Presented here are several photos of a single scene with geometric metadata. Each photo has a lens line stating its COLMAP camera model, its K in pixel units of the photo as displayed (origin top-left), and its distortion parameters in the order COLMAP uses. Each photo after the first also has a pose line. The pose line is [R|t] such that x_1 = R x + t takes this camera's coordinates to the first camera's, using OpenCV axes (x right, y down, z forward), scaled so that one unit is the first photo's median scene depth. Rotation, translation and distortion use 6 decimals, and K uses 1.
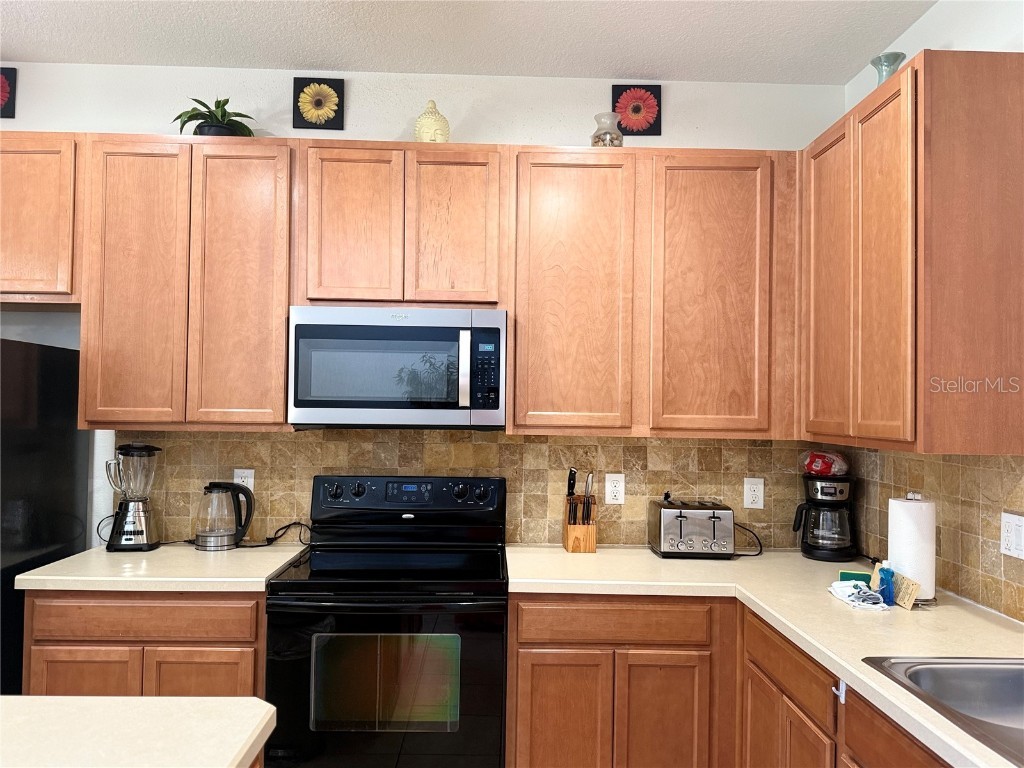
lens RADIAL K [[767.6, 0, 512.0], [0, 767.6, 384.0], [0, 0, 1]] dist [0.115162, -0.165385]
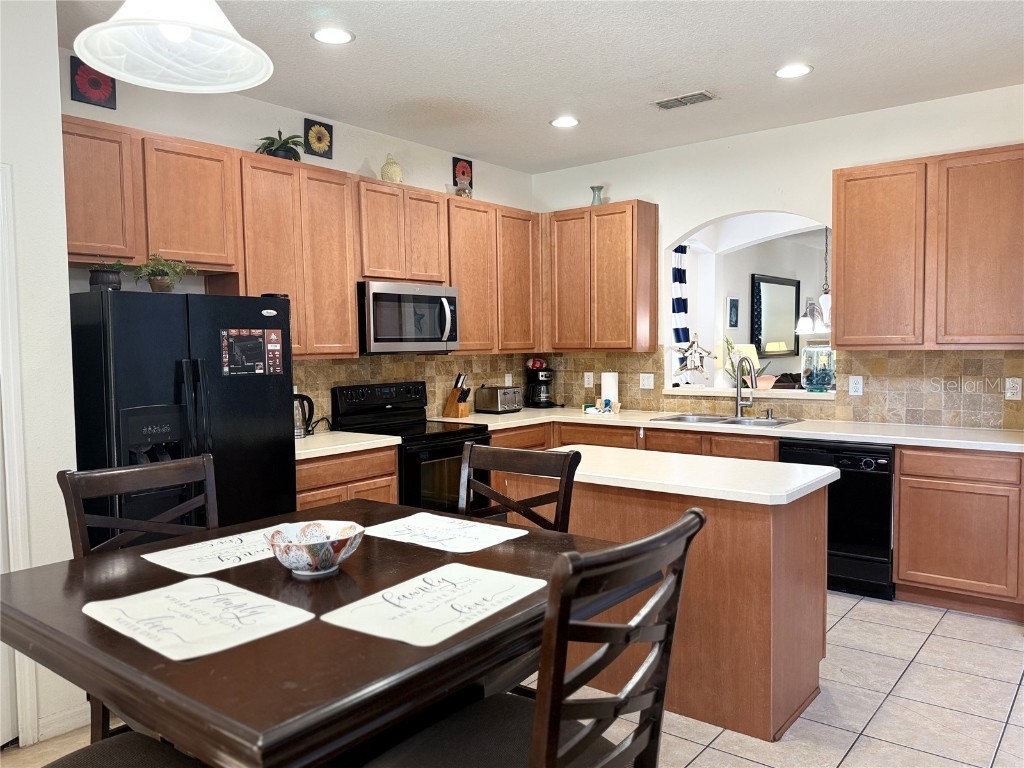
lens RADIAL K [[767.6, 0, 512.0], [0, 767.6, 384.0], [0, 0, 1]] dist [0.115162, -0.165385]
pose [[0.643025, -0.065862, 0.763008, -1.200750], [0.001355, 0.996392, 0.084865, -0.019071], [-0.765844, -0.053537, 0.640794, -0.267269]]
